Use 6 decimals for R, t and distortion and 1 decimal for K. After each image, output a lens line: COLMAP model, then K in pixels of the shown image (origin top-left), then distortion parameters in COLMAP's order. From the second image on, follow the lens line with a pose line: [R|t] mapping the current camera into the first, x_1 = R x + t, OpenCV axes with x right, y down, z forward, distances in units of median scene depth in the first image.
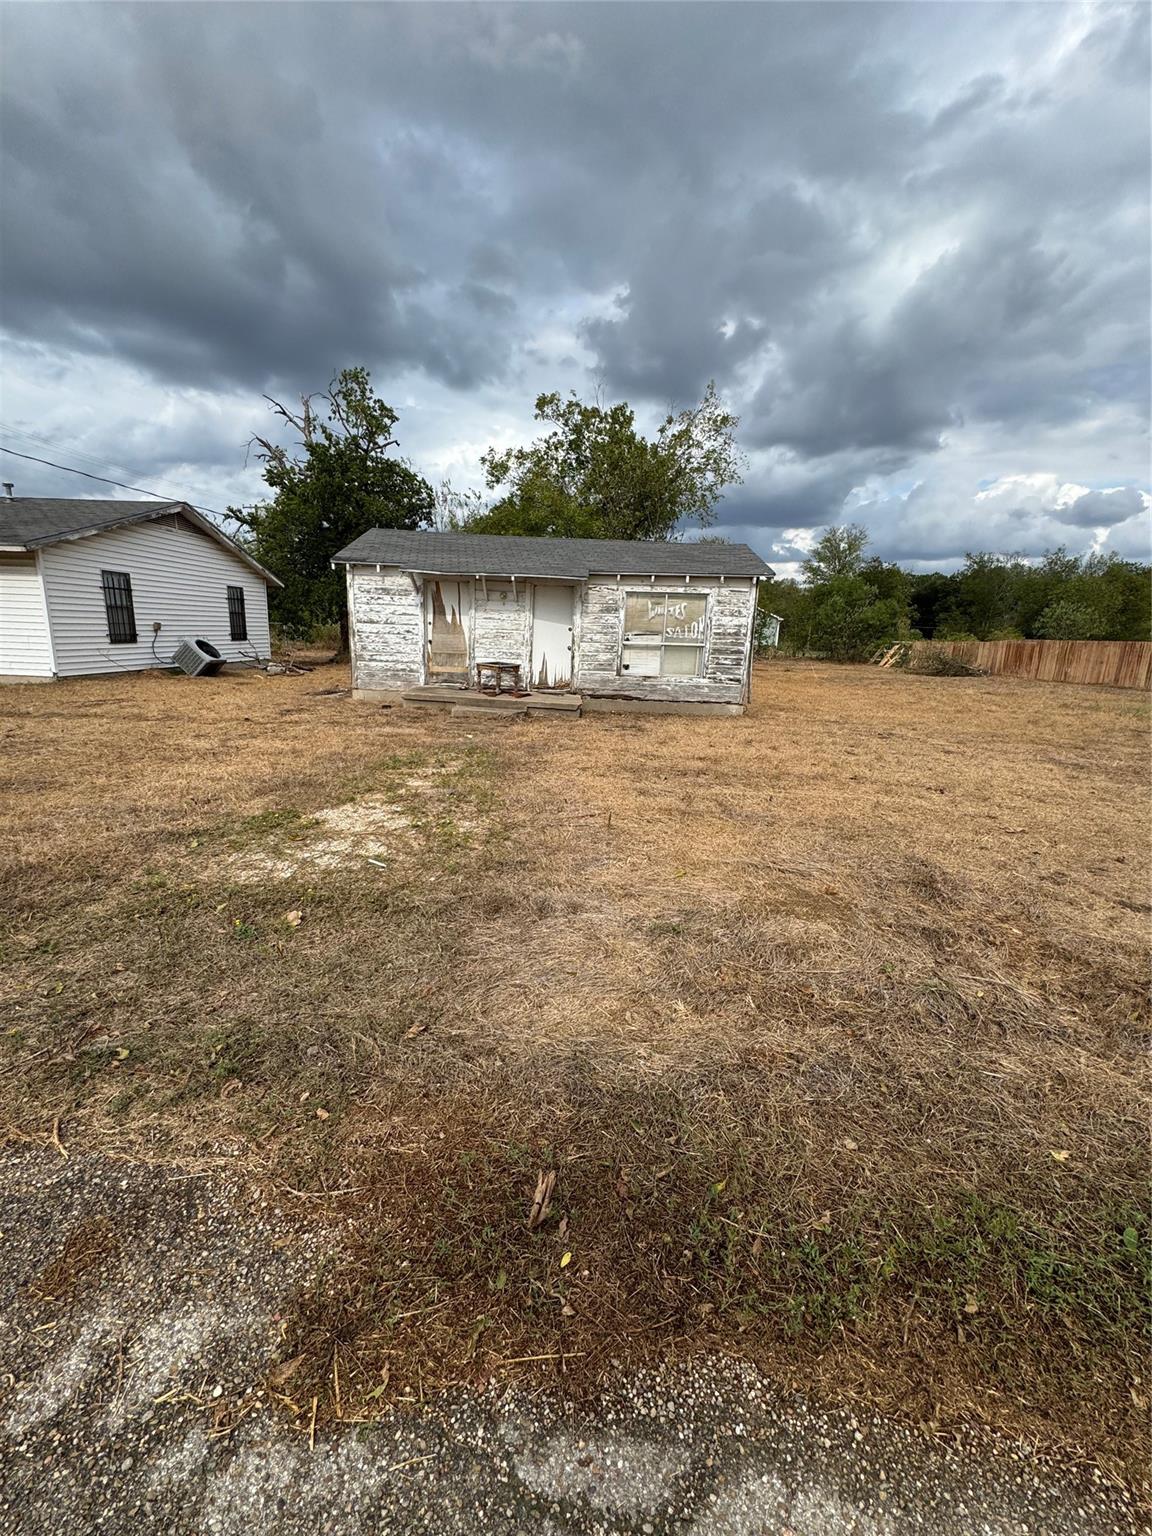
lens RADIAL K [[606.9, 0, 570.5], [0, 606.9, 776.6], [0, 0, 1]] dist [0.000896, -0.000209]
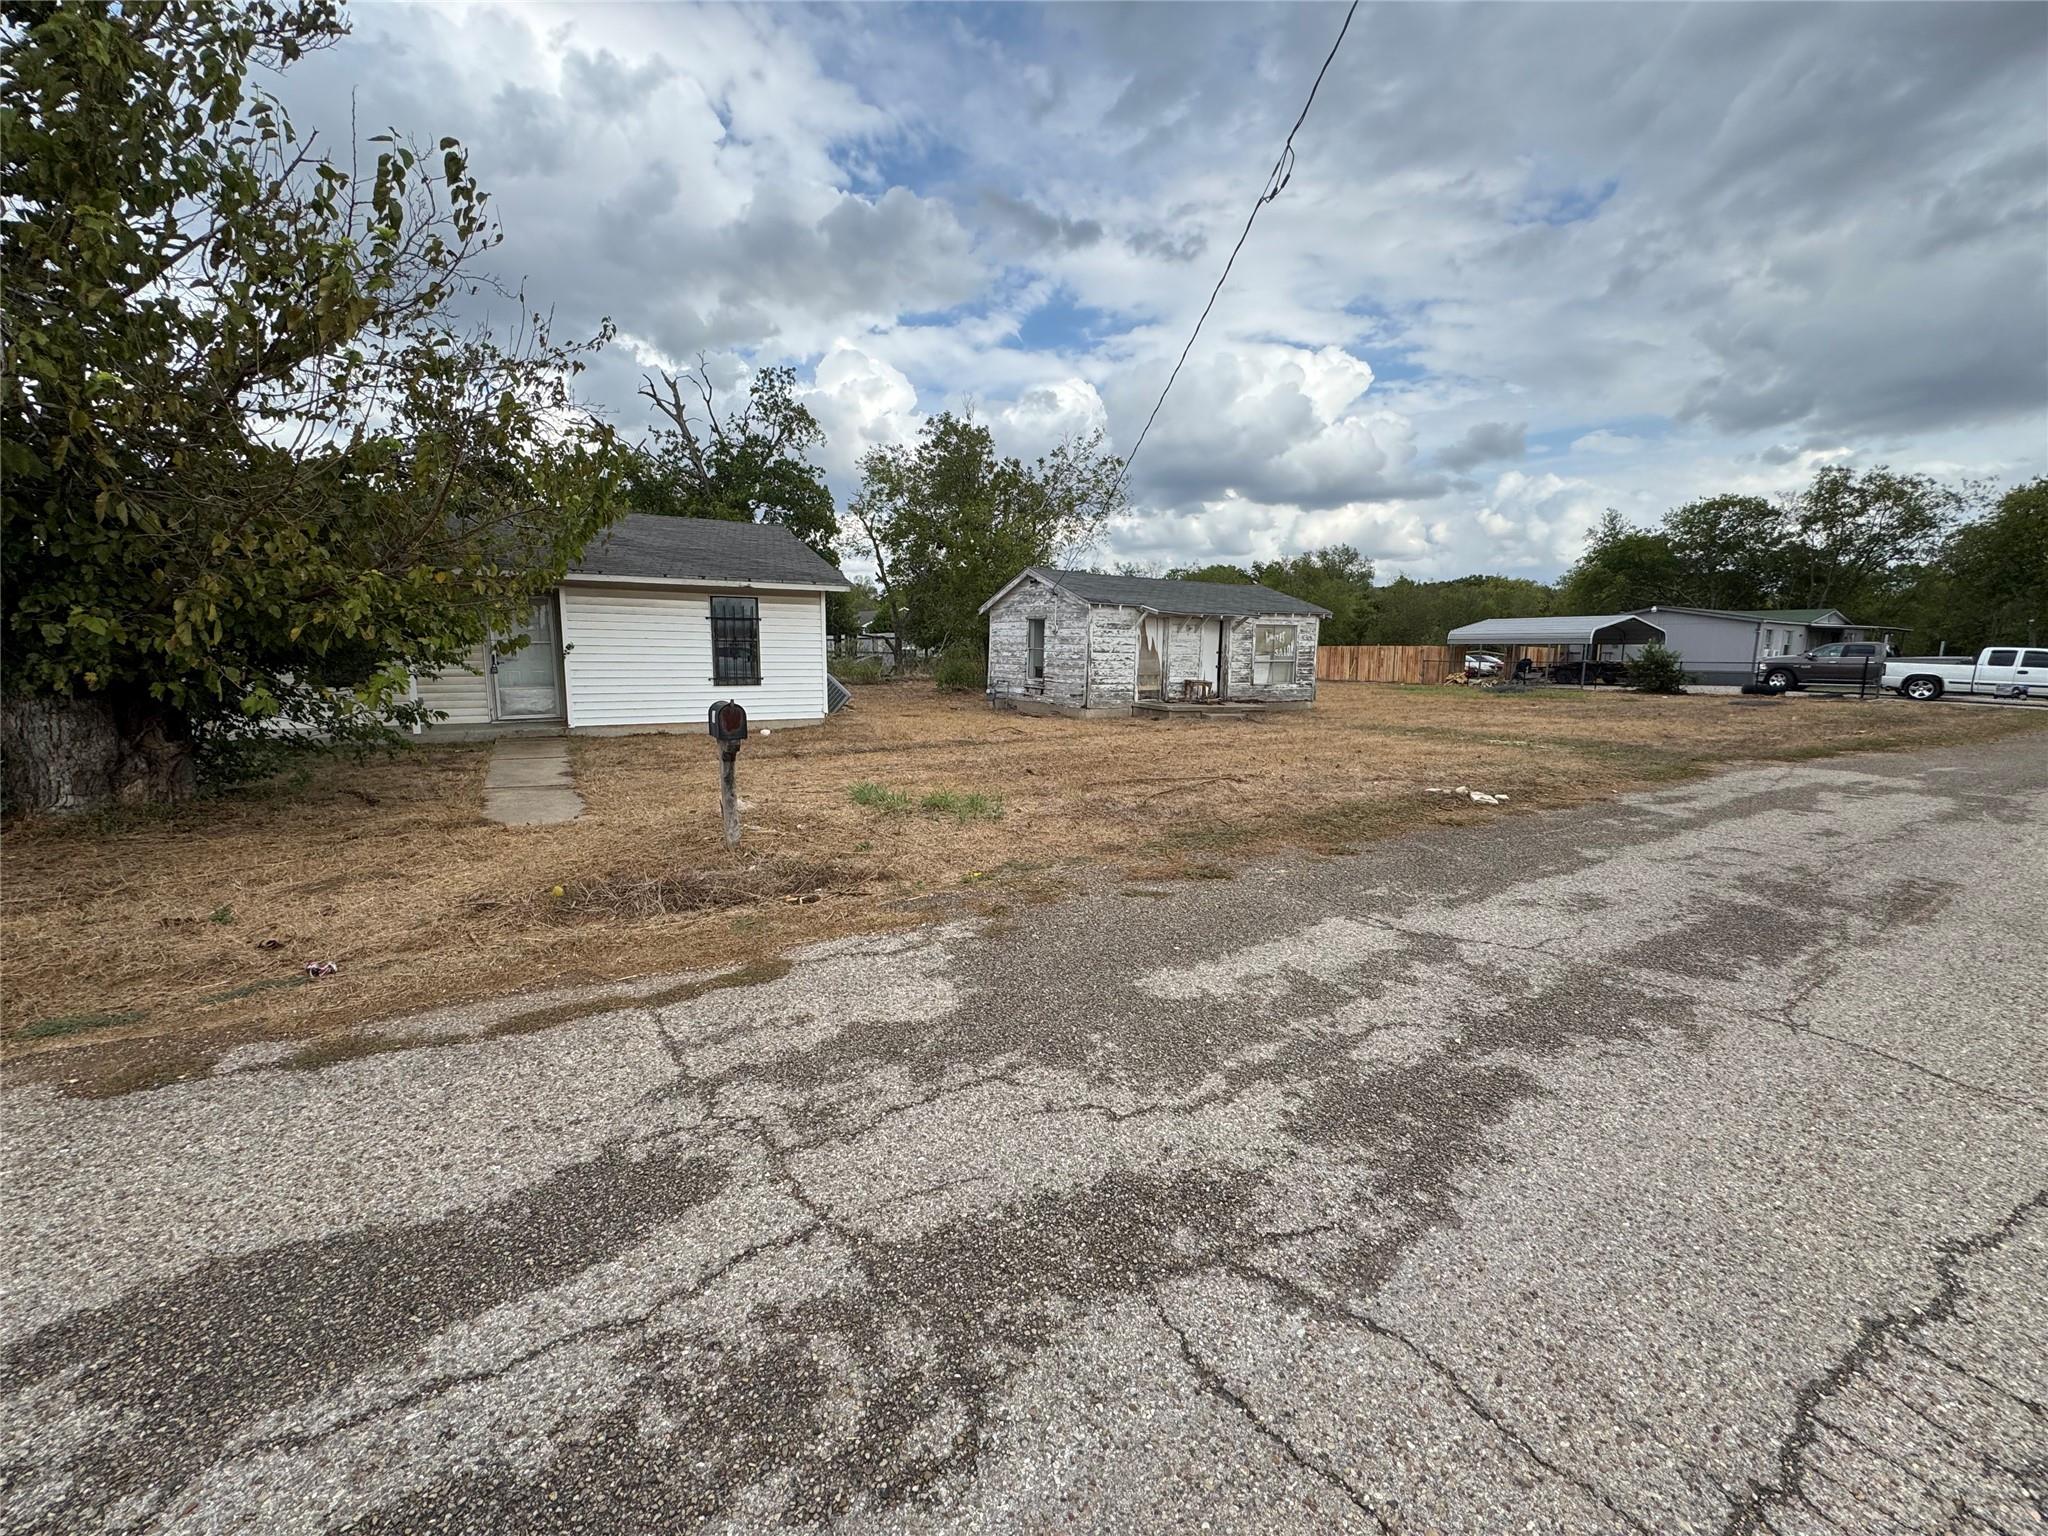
lens RADIAL K [[809.2, 0, 1024.0], [0, 809.2, 768.0], [0, 0, 1]] dist [0.000896, -0.000209]
pose [[0.842848, -0.104943, 0.527821, -1.296626], [0.144508, 0.988915, -0.034138, 0.001725], [-0.518387, 0.105047, 0.848670, -0.232527]]
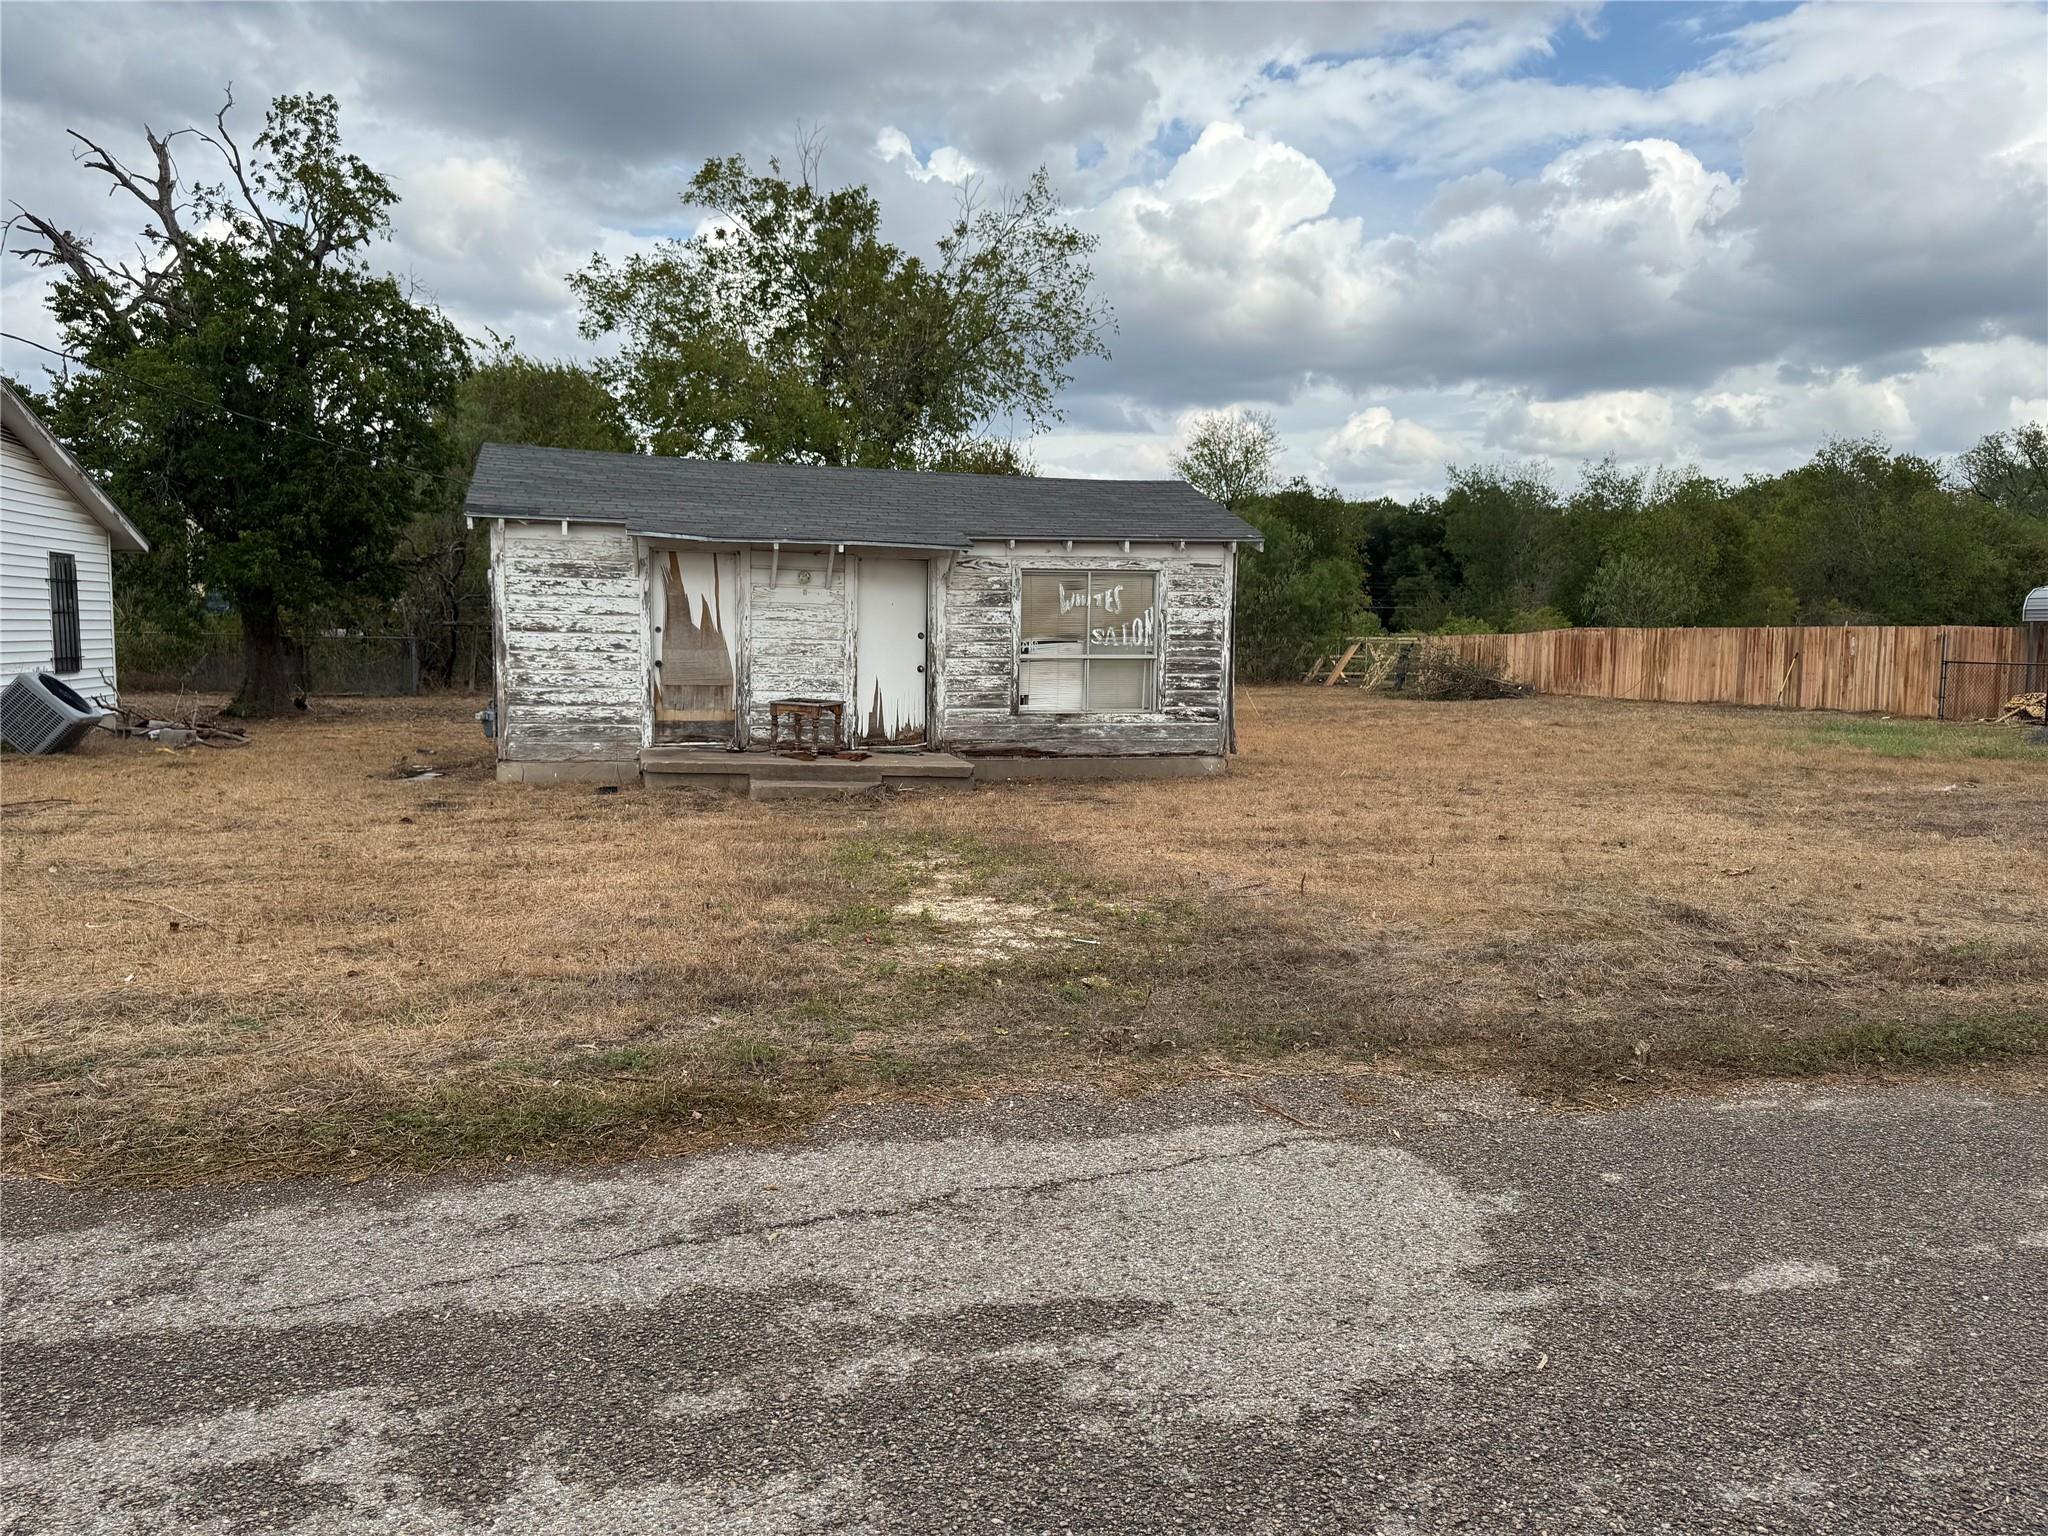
lens RADIAL K [[1416.2, 0, 1011.6], [0, 1416.2, 781.1], [0, 0, 1]] dist [0.133615, -0.187893]
pose [[0.962117, -0.050808, 0.267862, -0.273388], [0.084249, 0.989802, -0.114866, 0.042667], [-0.259294, 0.133082, 0.956585, -0.233842]]
